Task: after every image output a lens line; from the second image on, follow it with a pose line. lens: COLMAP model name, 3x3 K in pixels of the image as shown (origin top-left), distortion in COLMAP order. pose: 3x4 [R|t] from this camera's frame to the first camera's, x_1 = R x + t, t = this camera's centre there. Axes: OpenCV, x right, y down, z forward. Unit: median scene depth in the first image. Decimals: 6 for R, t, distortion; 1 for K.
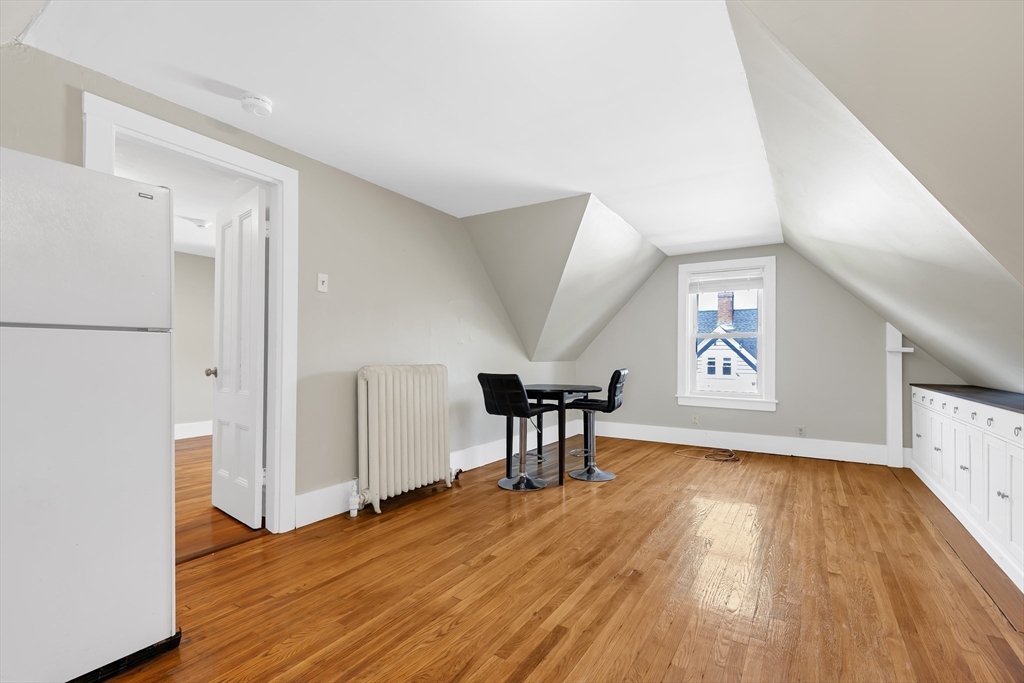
lens RADIAL K [[465.6, 0, 516.4], [0, 465.6, 351.9], [0, 0, 1]] dist [0.004888, -0.000811]
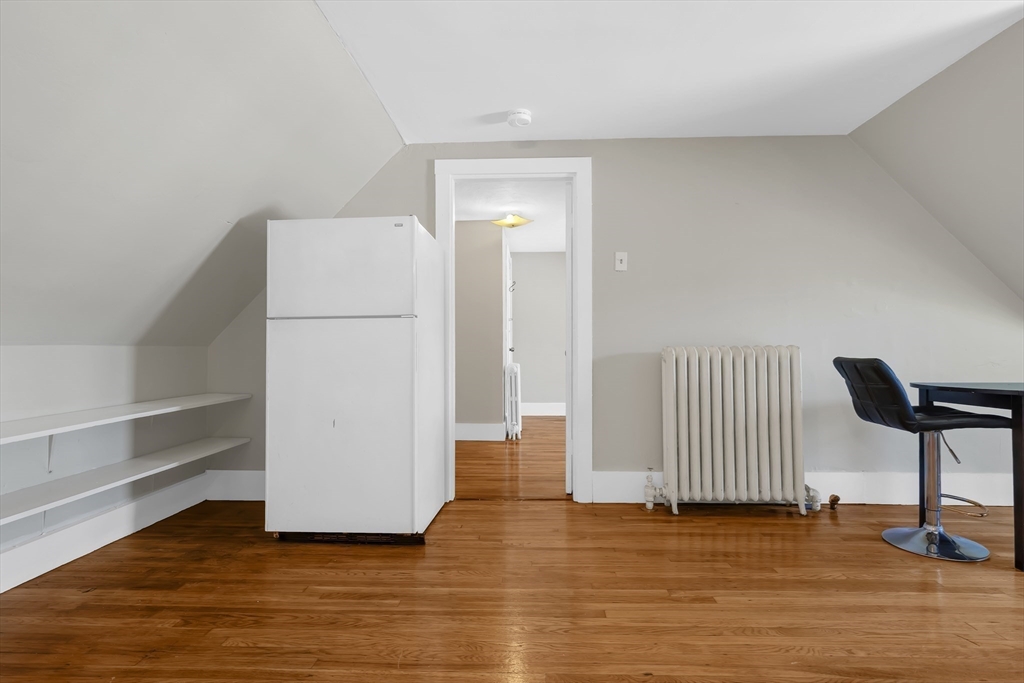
lens RADIAL K [[513.2, 0, 512.6], [0, 513.2, 343.6], [0, 0, 1]] dist [-0.003428, 0.000167]
pose [[0.500589, -0.011058, -0.865615, 0.355361], [0.015262, 0.999876, -0.003947, 0.022237], [0.865551, -0.011235, 0.500695, 0.231547]]
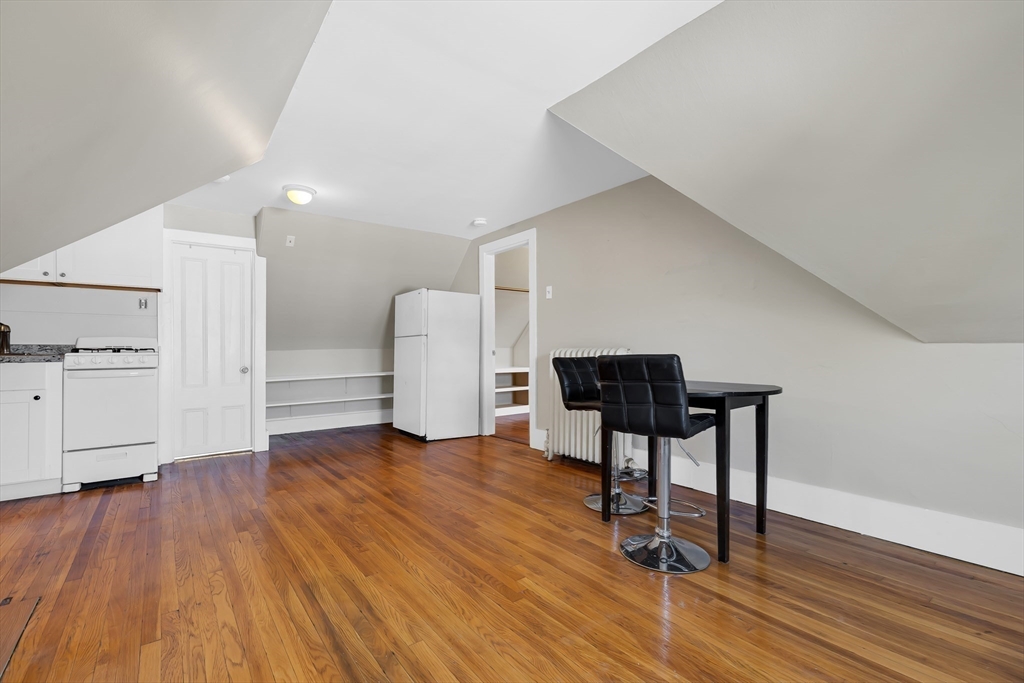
lens RADIAL K [[465.6, 0, 516.0], [0, 465.6, 351.9], [0, 0, 1]] dist [0.004888, -0.000811]
pose [[-0.353357, 0.001541, -0.935487, 0.888866], [0.014735, 0.999884, -0.003918, 0.039079], [0.935372, -0.015169, -0.353339, 1.259970]]
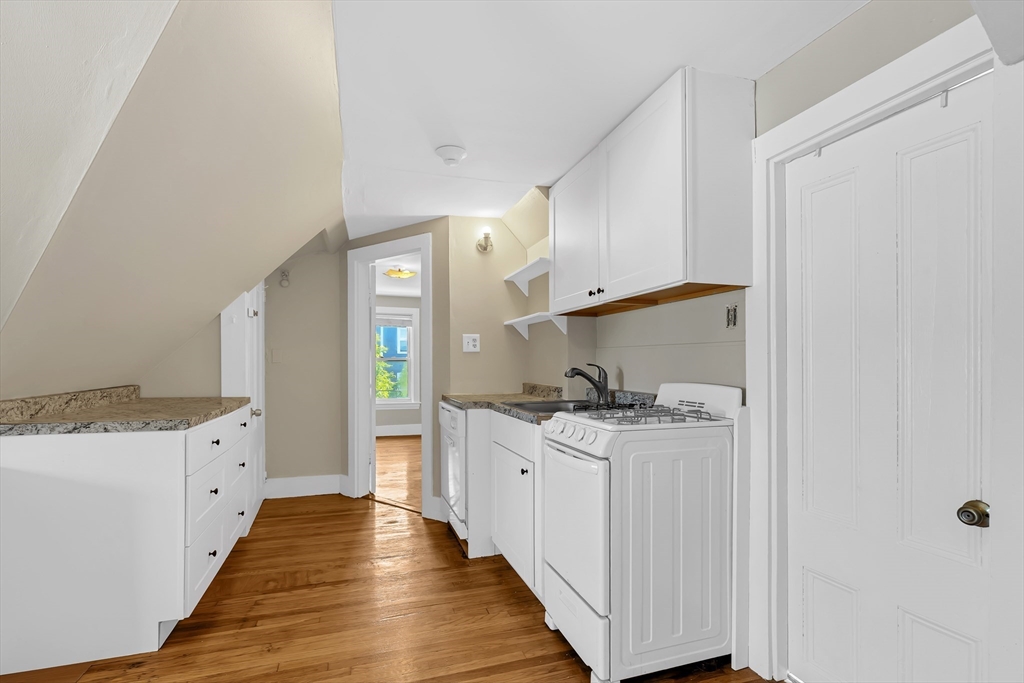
lens RADIAL K [[465.6, 0, 509.4], [0, 465.6, 367.8], [0, 0, 1]] dist [0.004888, -0.000811]
pose [[-0.760239, -0.010642, 0.649556, -0.051056], [-0.010276, 0.999938, 0.004356, -0.037838], [-0.649562, -0.003363, -0.760301, 0.565678]]
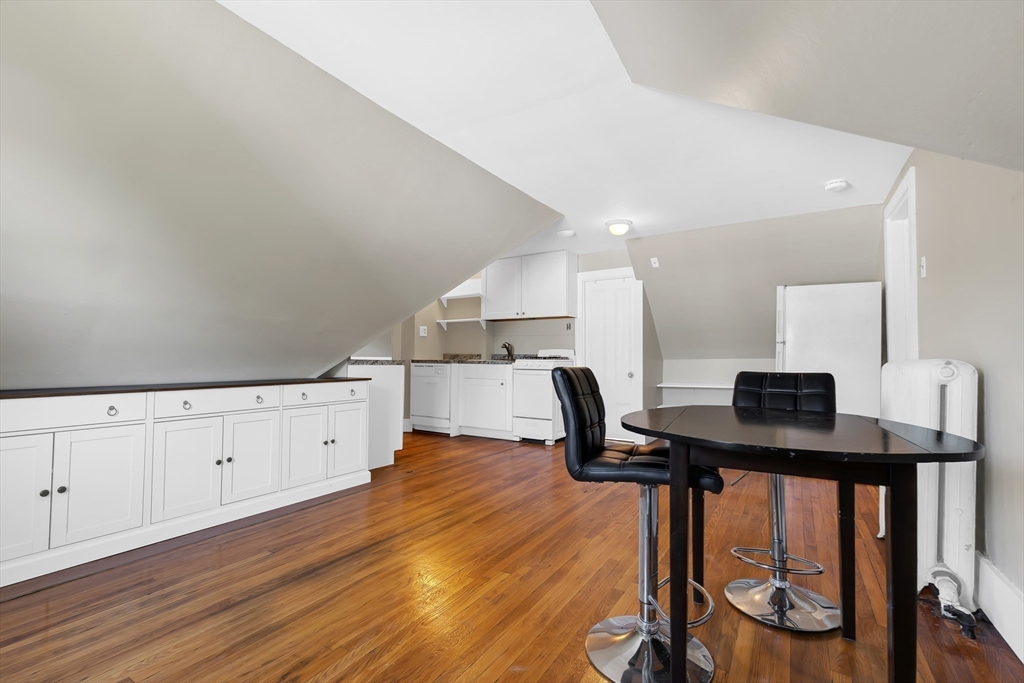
lens RADIAL K [[465.6, 0, 495.0], [0, 465.6, 340.2], [0, 0, 1]] dist [0.004888, -0.000811]
pose [[-0.999491, -0.007944, 0.030901, 0.335585], [-0.009455, 0.998750, -0.049076, 0.038053], [-0.030473, -0.049343, -0.998317, 1.703607]]
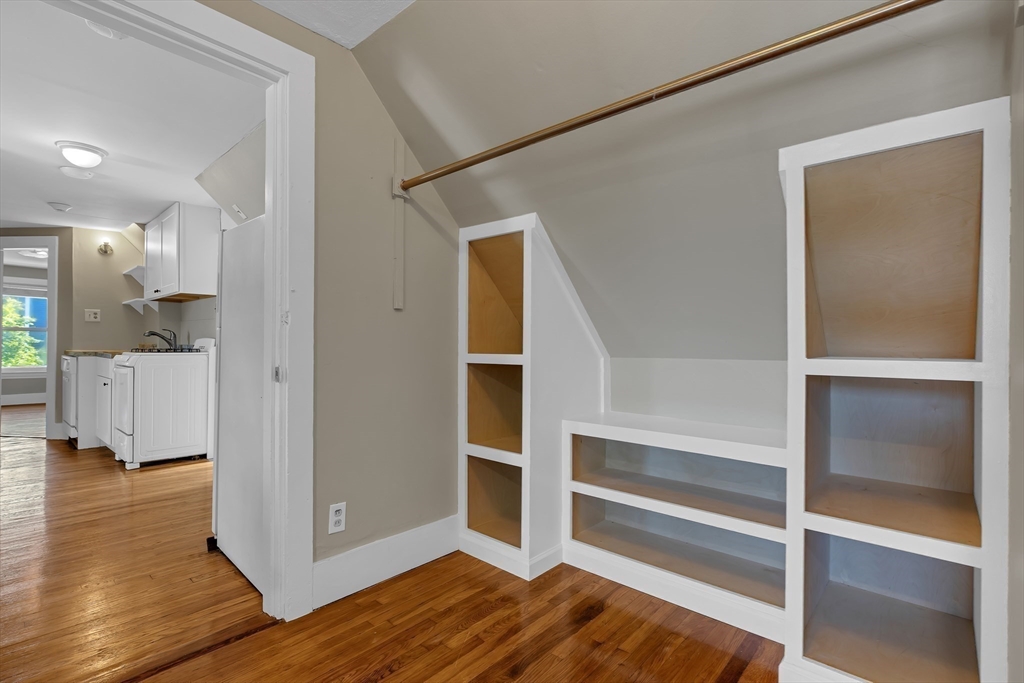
lens RADIAL K [[465.6, 0, 511.0], [0, 465.6, 341.8], [0, 0, 1]] dist [0.004888, -0.000811]
pose [[-0.984271, -0.009703, 0.176397, -0.921682], [-0.012263, 0.999835, -0.013431, 0.001424], [-0.176237, -0.015383, -0.984227, 1.087852]]
